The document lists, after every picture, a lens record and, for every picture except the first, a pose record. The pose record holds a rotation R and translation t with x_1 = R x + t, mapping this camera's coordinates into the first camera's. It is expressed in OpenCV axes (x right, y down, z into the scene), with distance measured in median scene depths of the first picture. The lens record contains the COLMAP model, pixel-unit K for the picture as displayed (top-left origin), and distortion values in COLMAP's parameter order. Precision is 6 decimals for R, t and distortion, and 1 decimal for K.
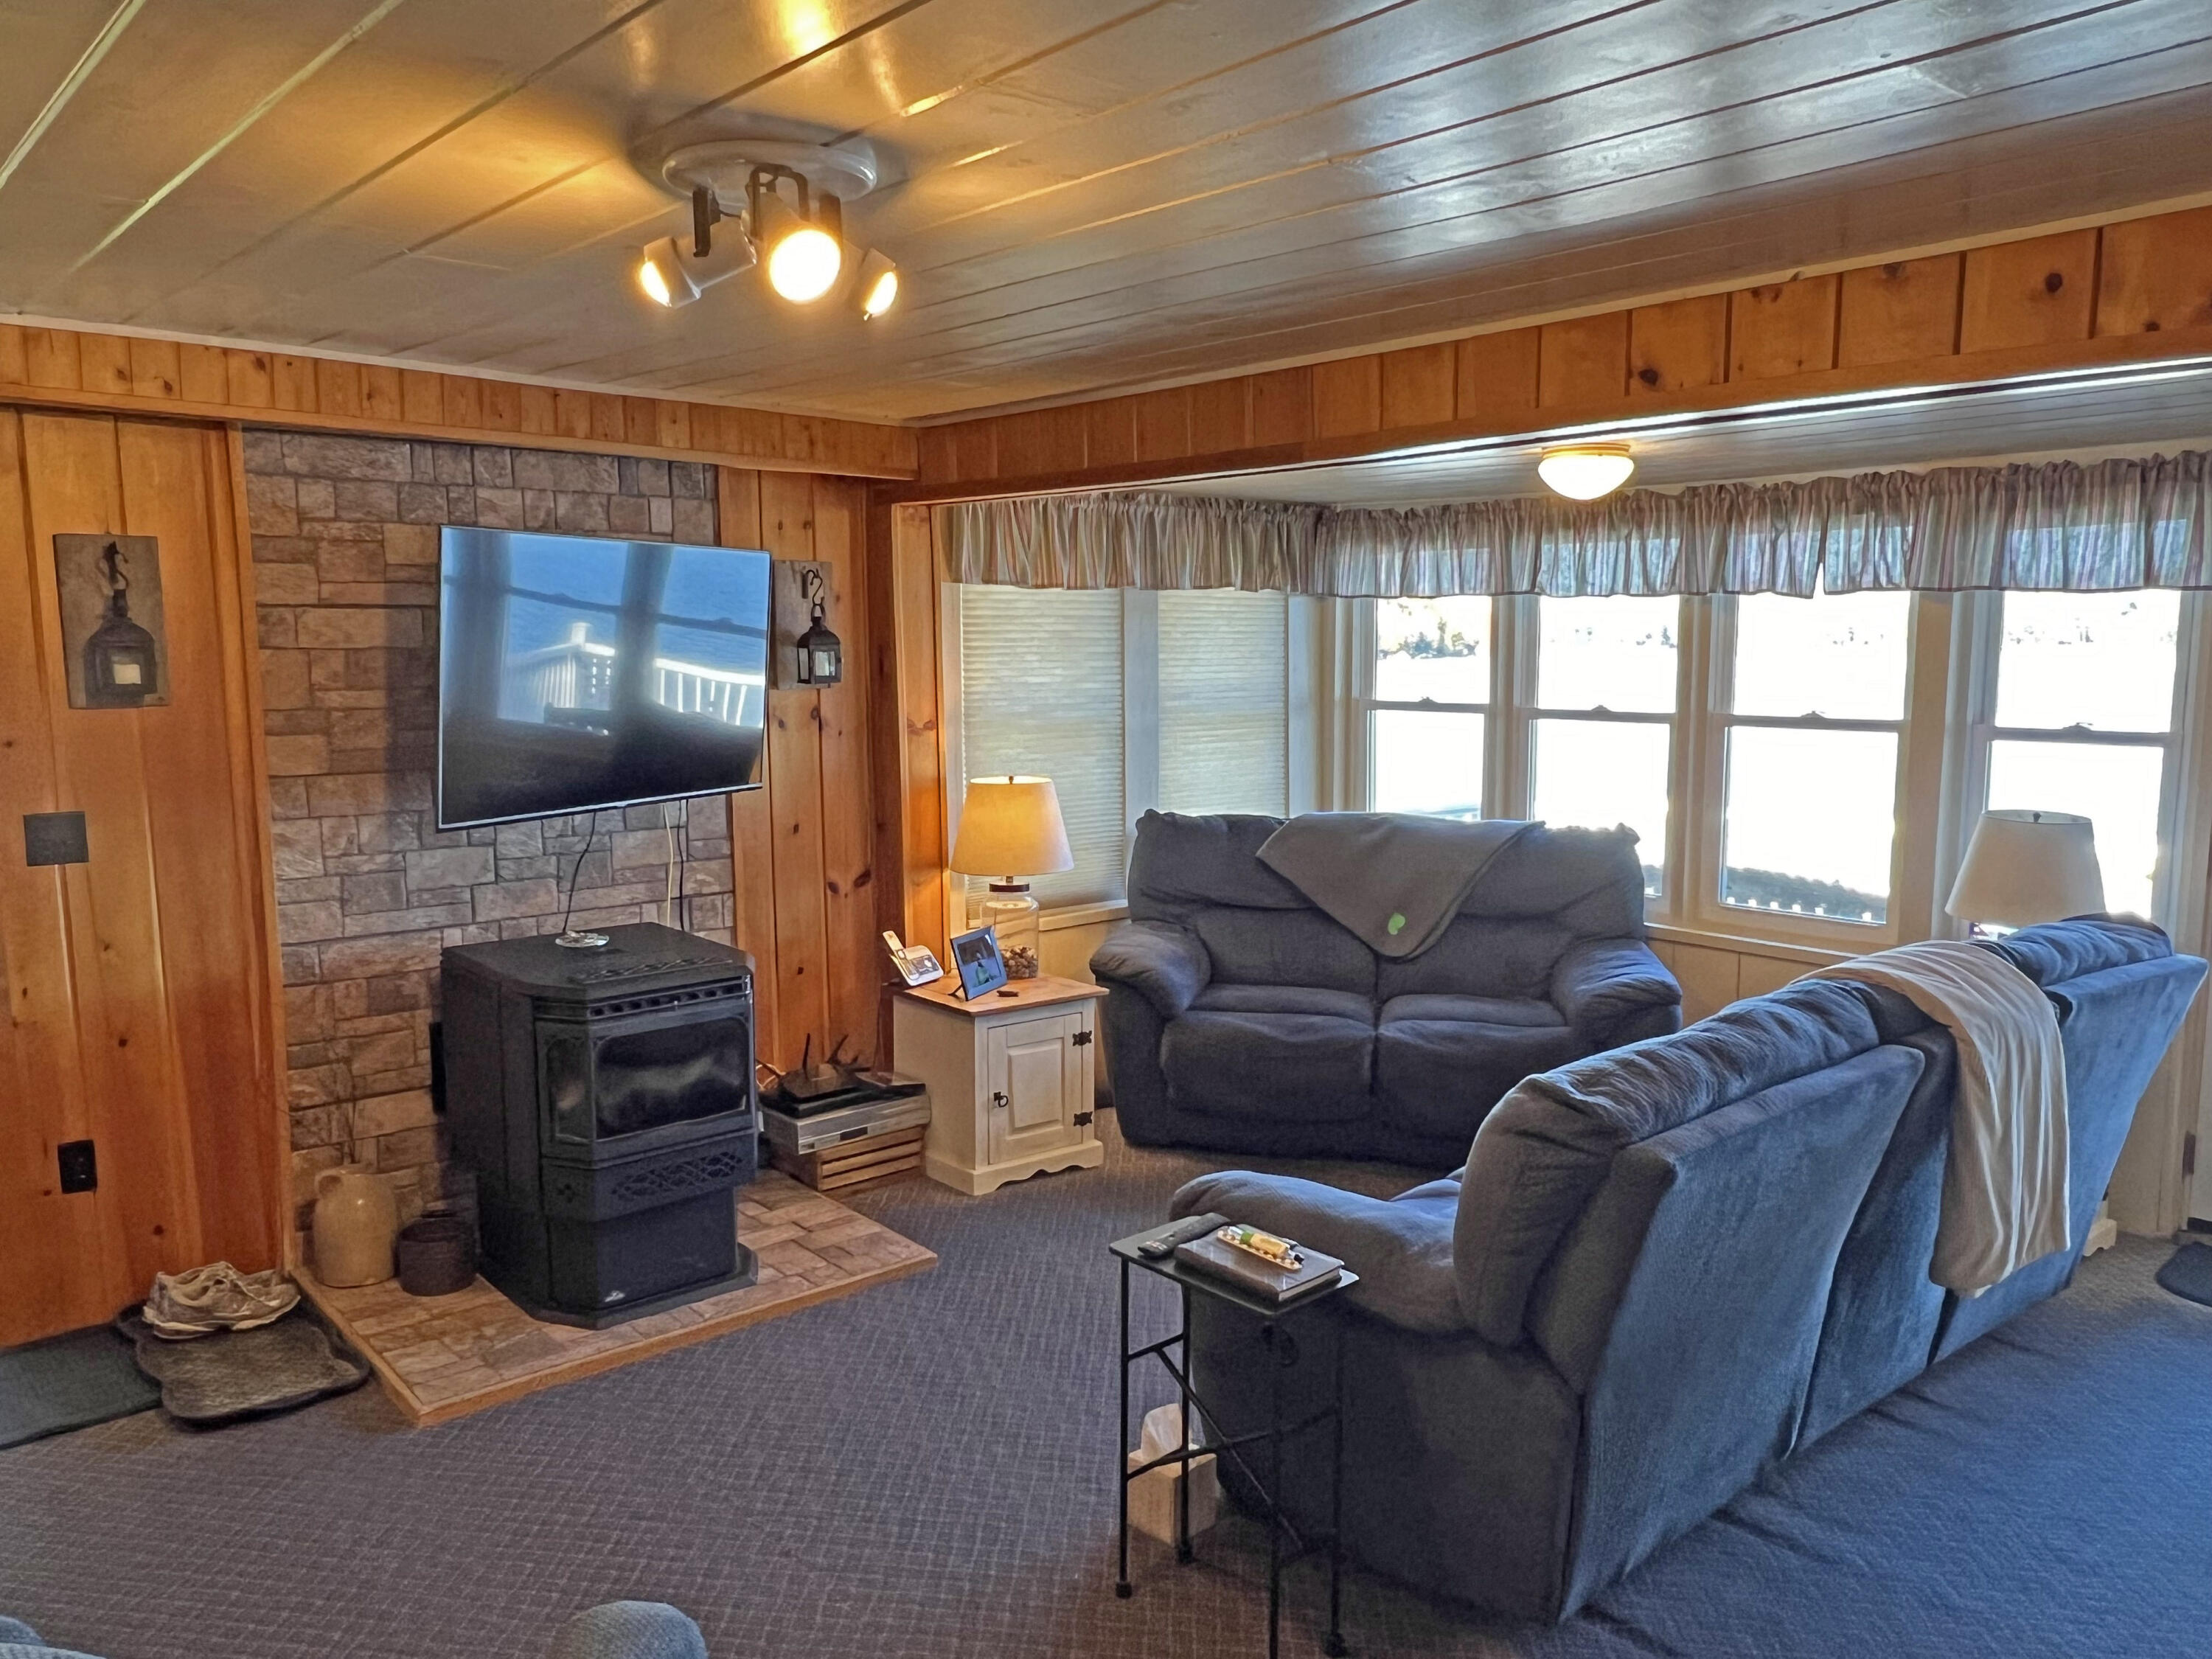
lens RADIAL K [[1585.0, 0, 1103.6], [0, 1585.0, 842.5], [0, 0, 1]] dist [0.000468, -0.008050]
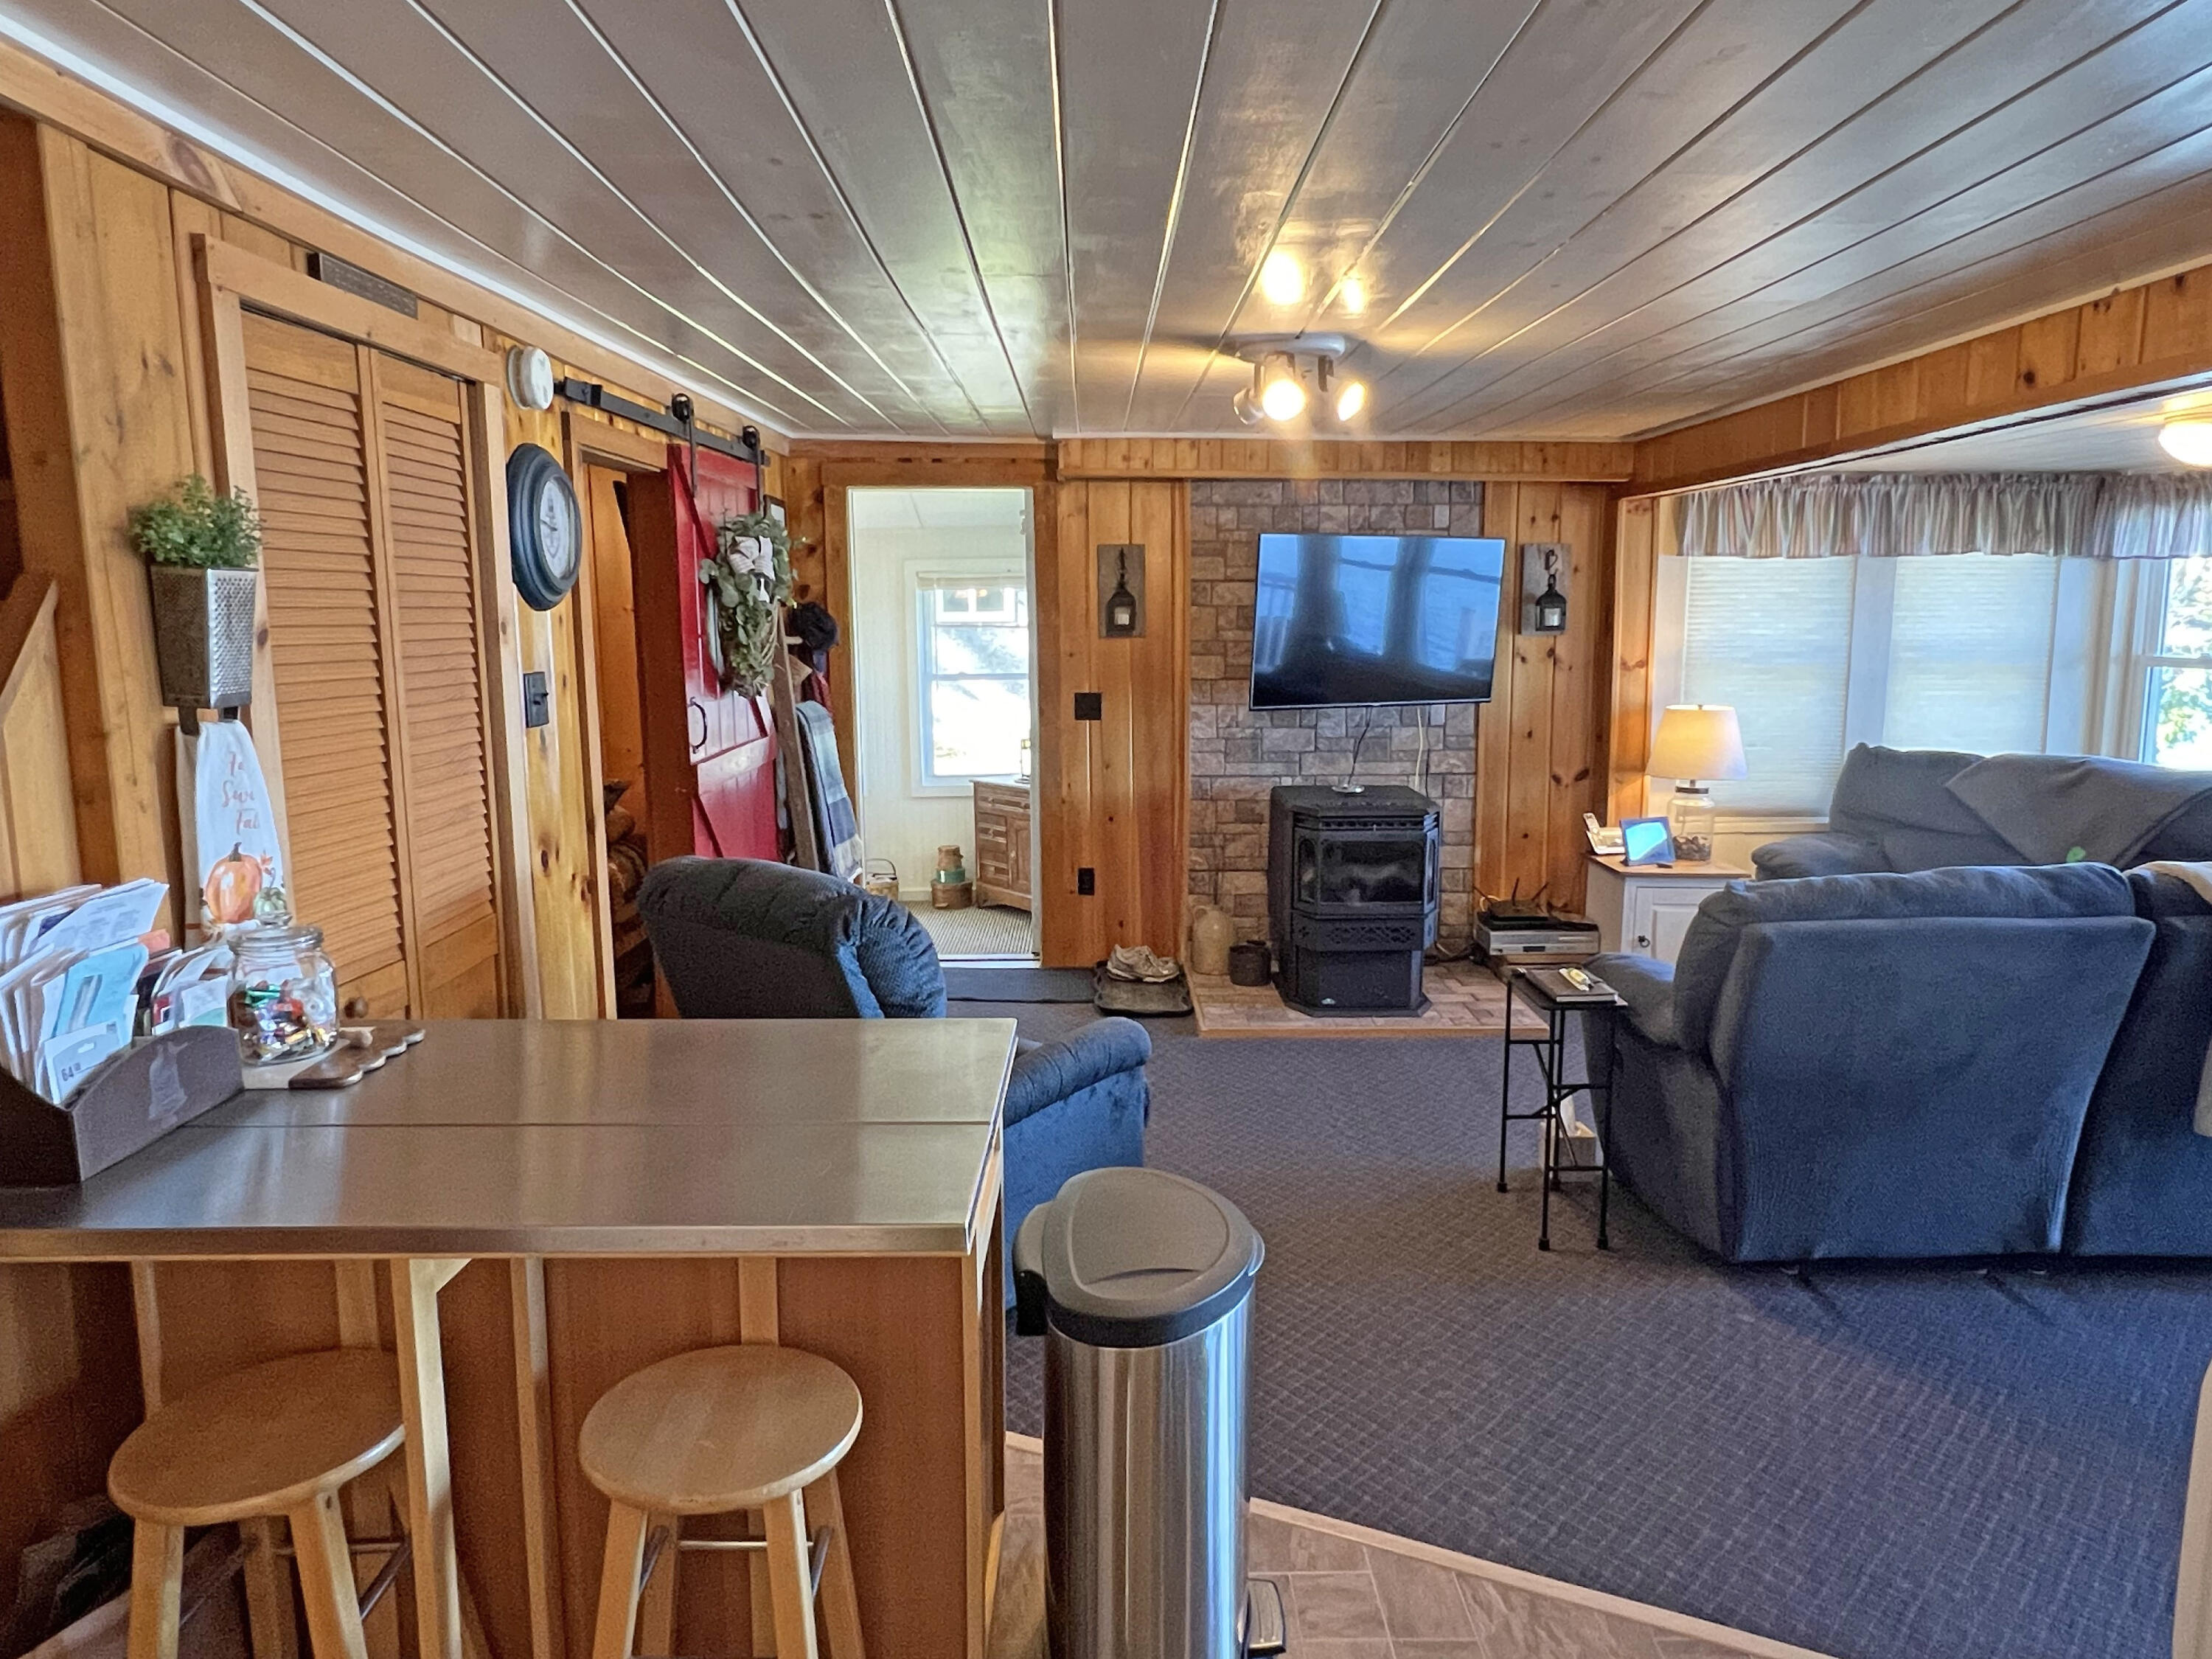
lens RADIAL K [[1376.5, 0, 1110.3], [0, 1376.5, 824.0], [0, 0, 1]] dist [-0.001695, -0.001131]
pose [[0.762222, 0.096071, -0.640146, 0.367624], [-0.079876, 0.995327, 0.054268, 0.040069], [0.642368, 0.009768, 0.766334, -0.210050]]
